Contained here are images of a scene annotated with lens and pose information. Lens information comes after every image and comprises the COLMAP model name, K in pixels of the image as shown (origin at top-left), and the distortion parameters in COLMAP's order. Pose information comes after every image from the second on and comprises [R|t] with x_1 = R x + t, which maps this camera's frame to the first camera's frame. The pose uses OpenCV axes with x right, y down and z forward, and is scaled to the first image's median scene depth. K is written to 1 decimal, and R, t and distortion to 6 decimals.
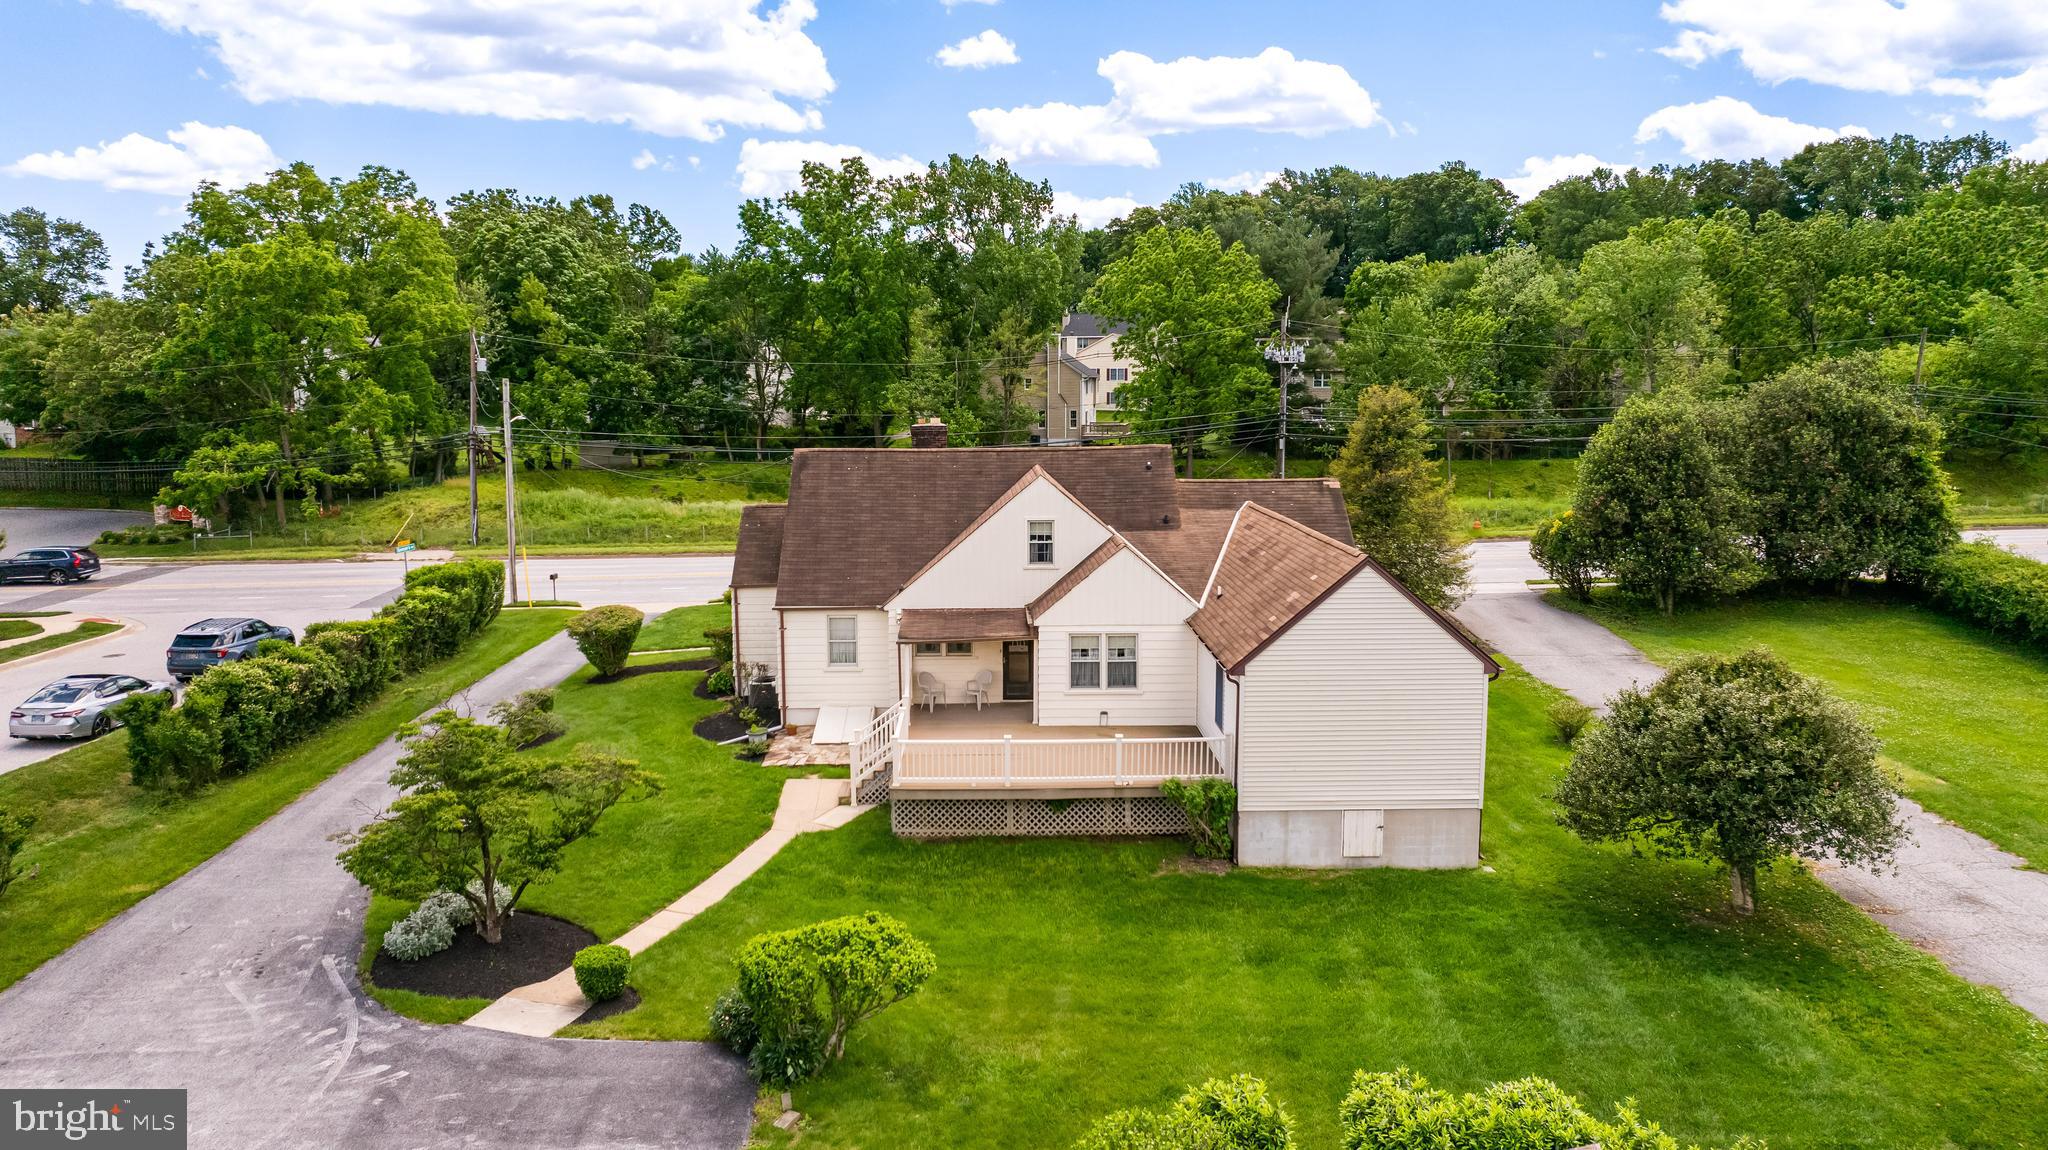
lens RADIAL K [[1429.8, 0, 1032.5], [0, 1429.8, 567.1], [0, 0, 1]] dist [-0.019524, 0.008781]
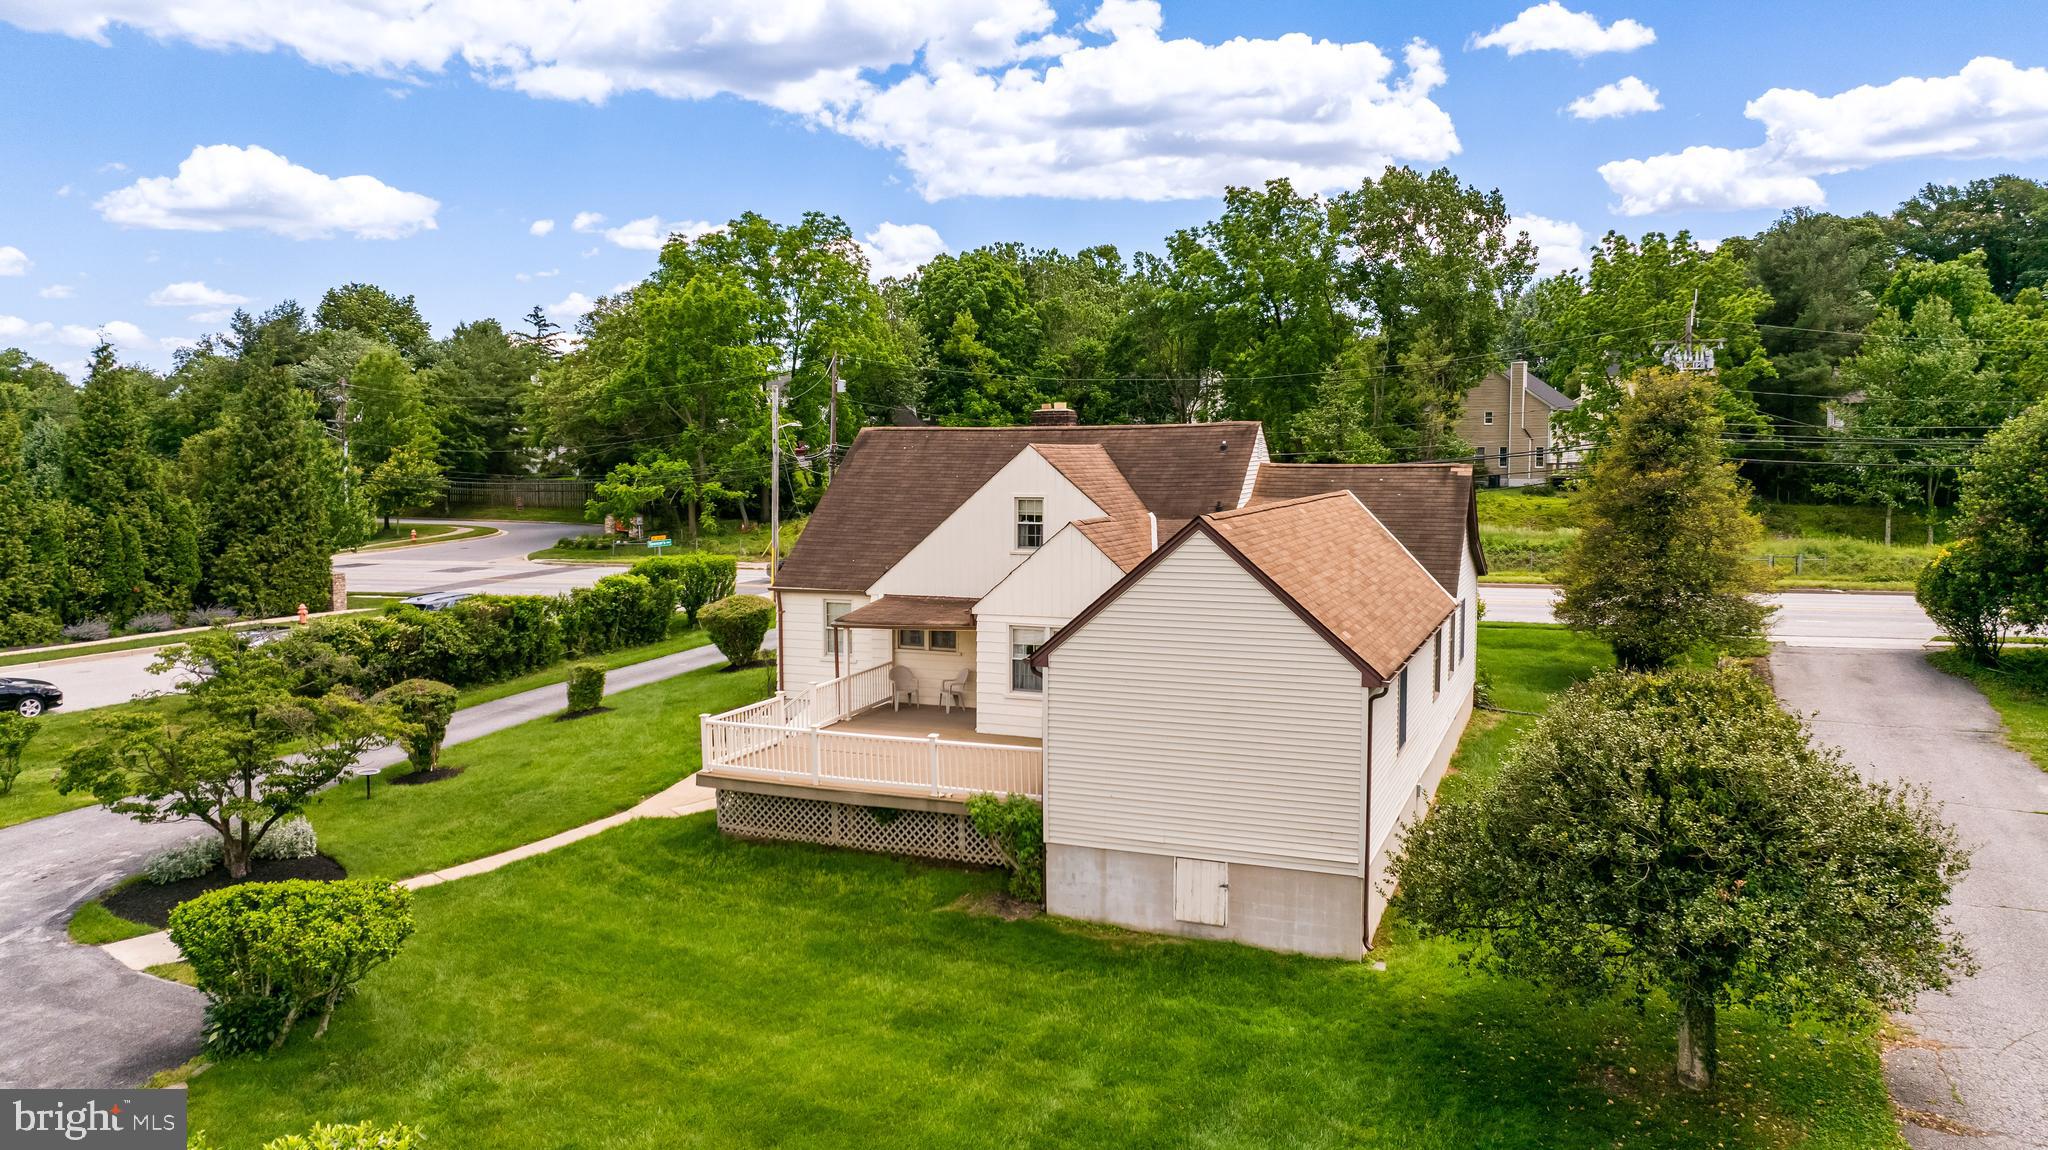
lens RADIAL K [[1429.8, 0, 1024.7], [0, 1429.8, 578.8], [0, 0, 1]] dist [-0.019524, 0.008781]
pose [[0.915471, 0.038189, -0.400569, 0.347441], [-0.051835, 0.998384, -0.023283, 0.035916], [0.399032, 0.042078, 0.915971, 0.215528]]
